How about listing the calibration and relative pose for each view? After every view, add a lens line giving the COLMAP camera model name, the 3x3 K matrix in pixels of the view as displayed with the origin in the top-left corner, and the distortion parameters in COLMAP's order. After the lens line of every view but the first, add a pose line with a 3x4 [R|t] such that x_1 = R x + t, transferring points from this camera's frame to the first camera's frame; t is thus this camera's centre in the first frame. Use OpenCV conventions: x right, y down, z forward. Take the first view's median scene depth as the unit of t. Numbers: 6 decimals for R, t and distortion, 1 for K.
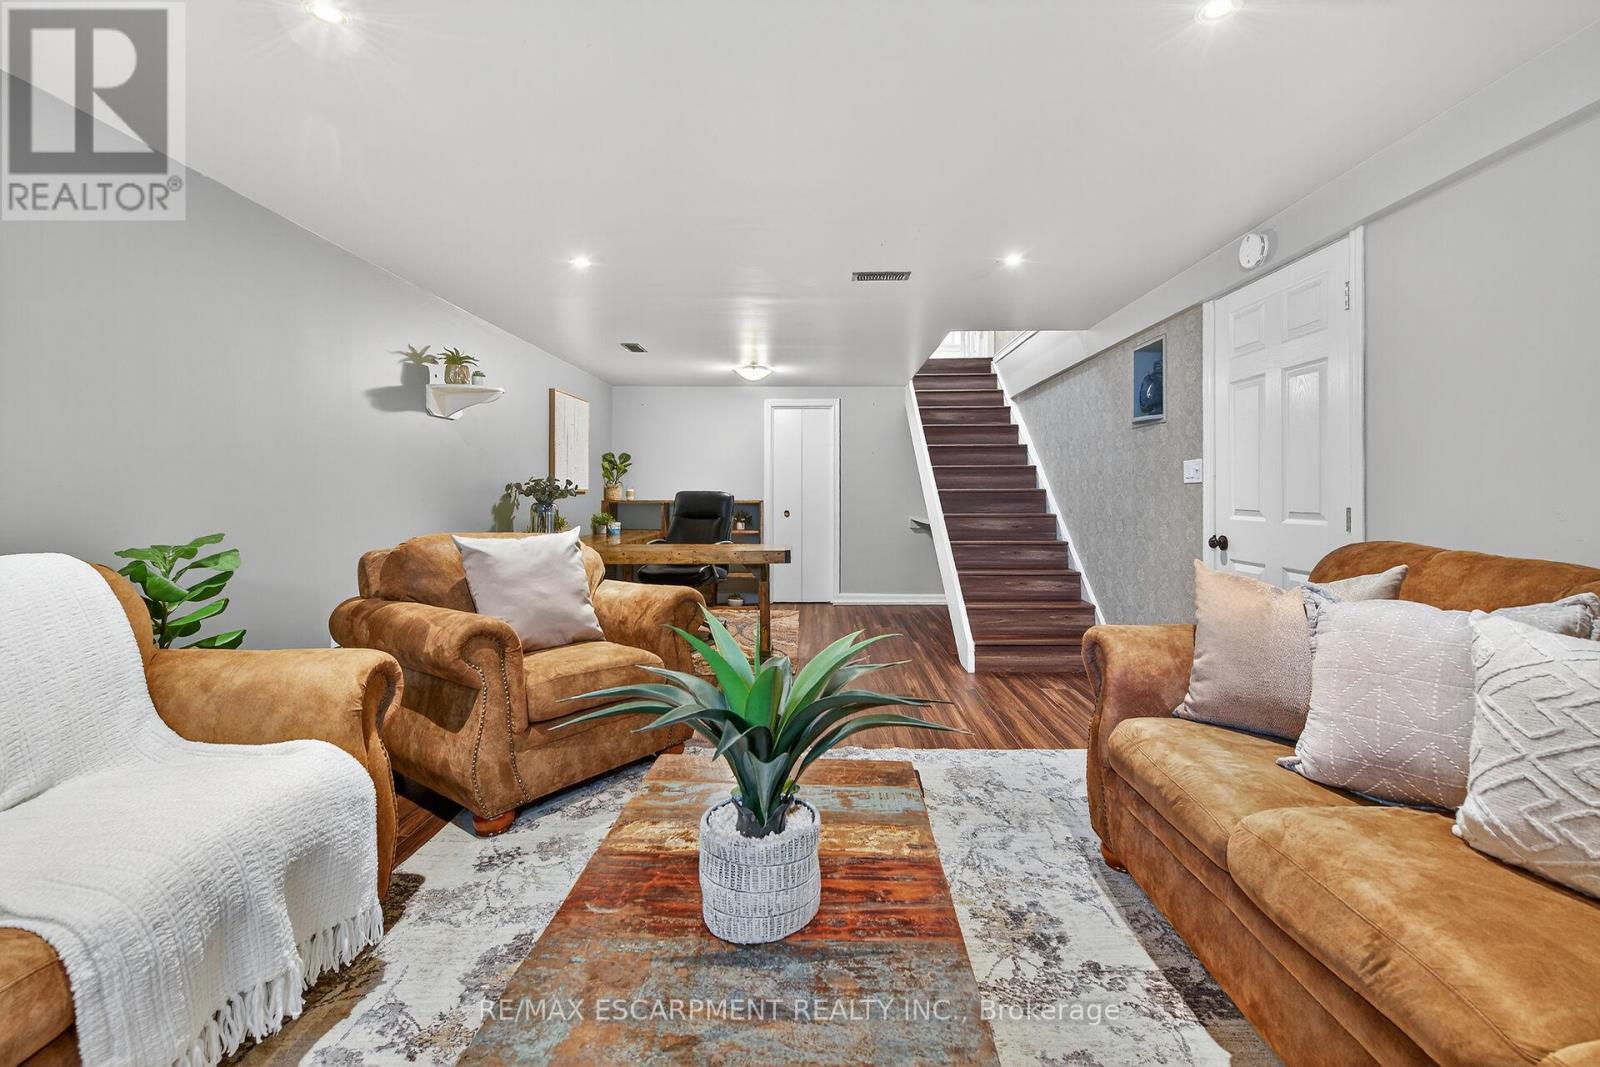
lens RADIAL K [[684.8, 0, 803.3], [0, 684.8, 499.4], [0, 0, 1]] dist [-0.008947, 0.000106]
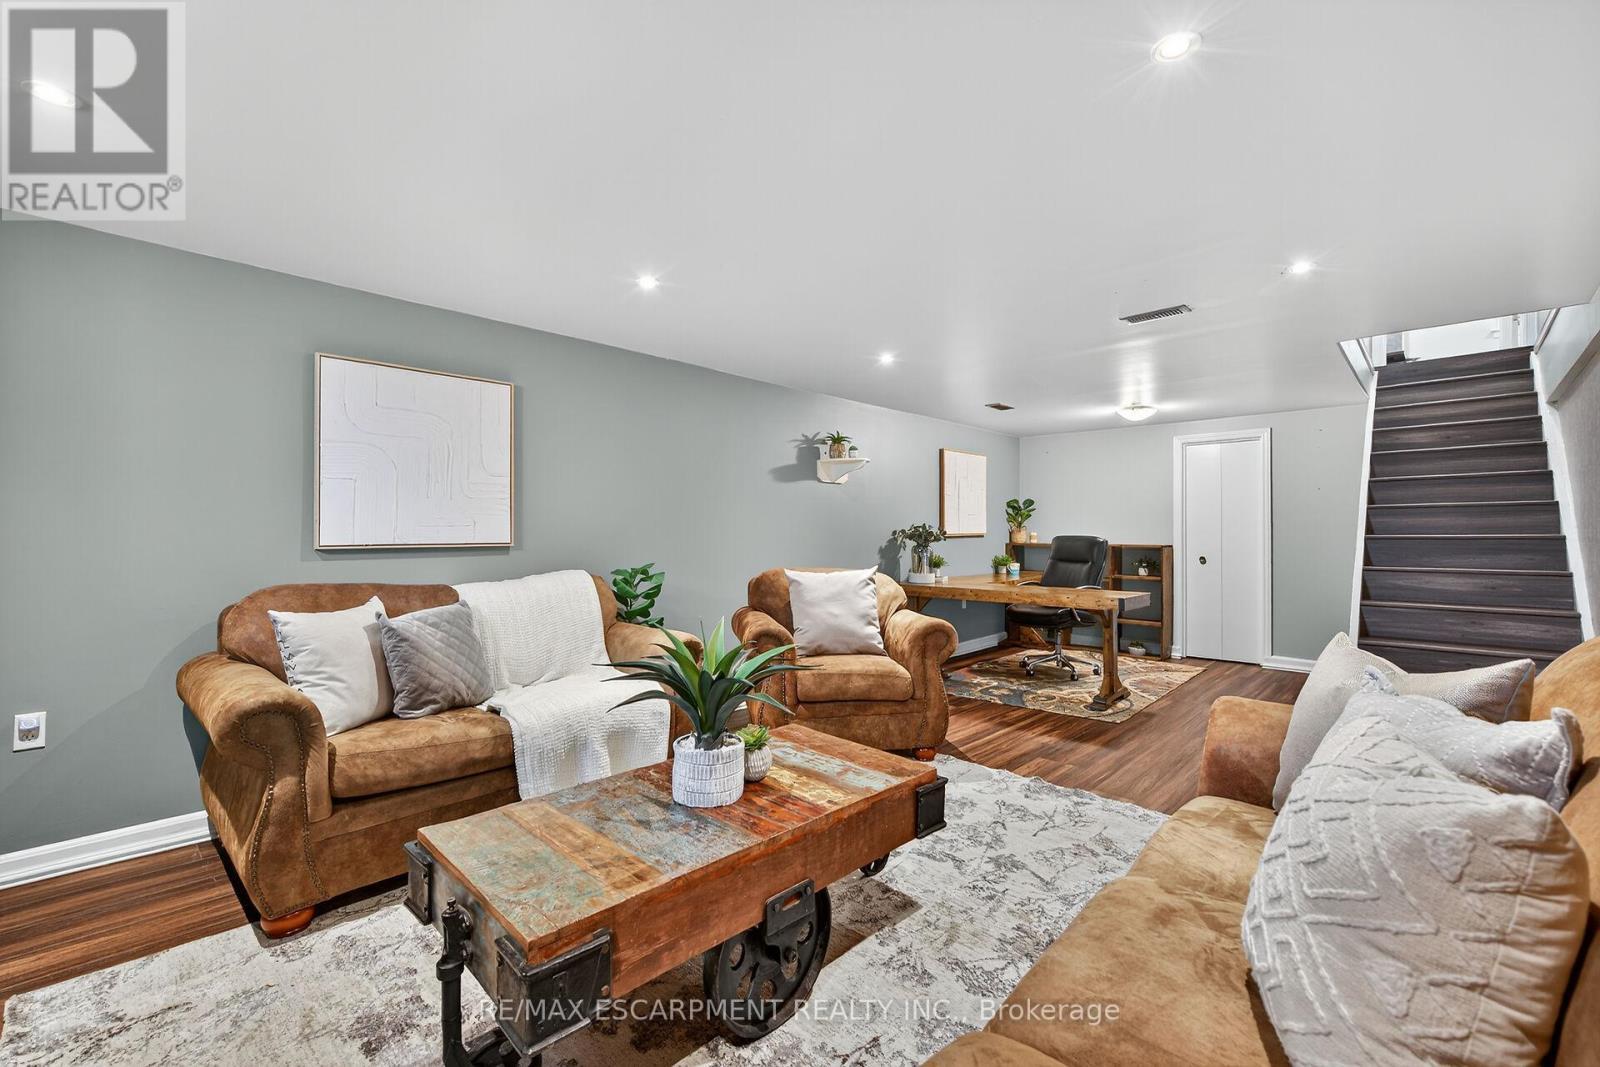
lens RADIAL K [[666.1, 0, 800.0], [0, 666.1, 533.5], [0, 0, 1]] dist [0.000546, 0.000022]
pose [[0.730149, 0.001934, -0.683285, 0.338709], [-0.007111, 0.999963, -0.004768, -0.011471], [0.683251, 0.008340, 0.730136, -0.014856]]
